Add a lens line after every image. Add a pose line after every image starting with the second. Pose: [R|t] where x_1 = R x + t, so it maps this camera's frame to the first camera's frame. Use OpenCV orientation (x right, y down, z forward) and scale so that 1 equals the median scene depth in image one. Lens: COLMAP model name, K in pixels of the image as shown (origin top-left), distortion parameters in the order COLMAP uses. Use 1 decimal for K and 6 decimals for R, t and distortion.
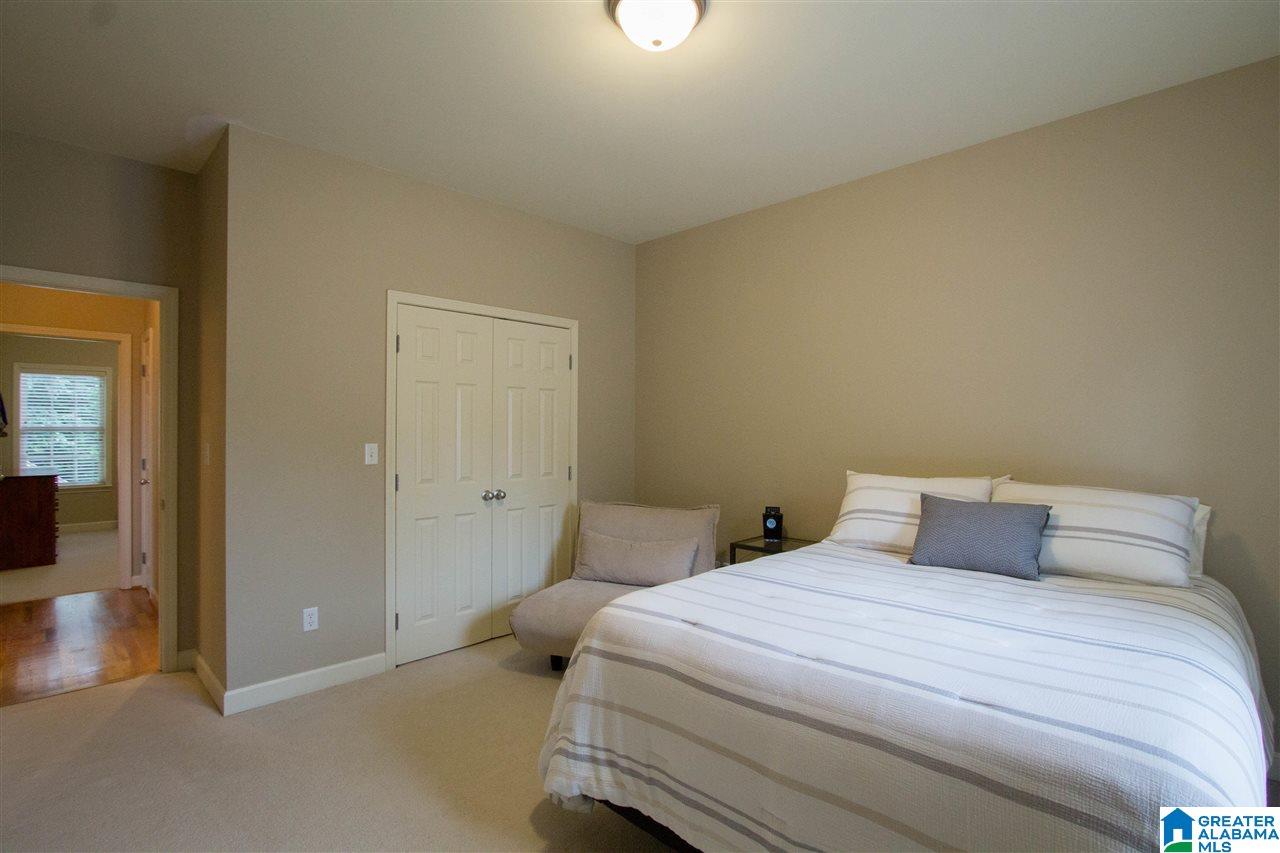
lens RADIAL K [[606.3, 0, 646.0], [0, 606.3, 422.2], [0, 0, 1]] dist [-0.018201, 0.004705]
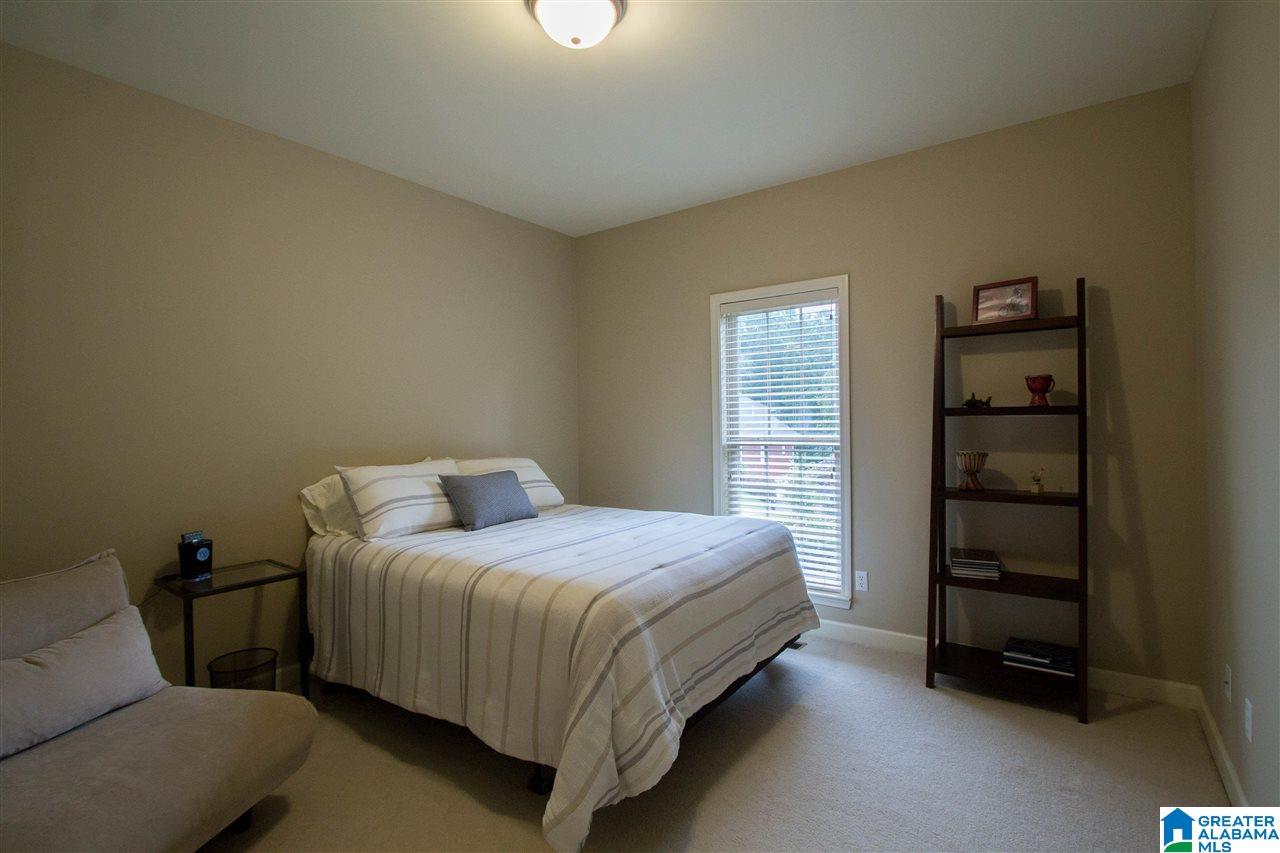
lens RADIAL K [[606.3, 0, 642.2], [0, 606.3, 423.6], [0, 0, 1]] dist [-0.018201, 0.004705]
pose [[-0.147641, -0.001614, 0.989040, -1.159131], [0.000727, 0.999998, 0.001740, 0.024053], [-0.989041, 0.000976, -0.147640, 1.190646]]
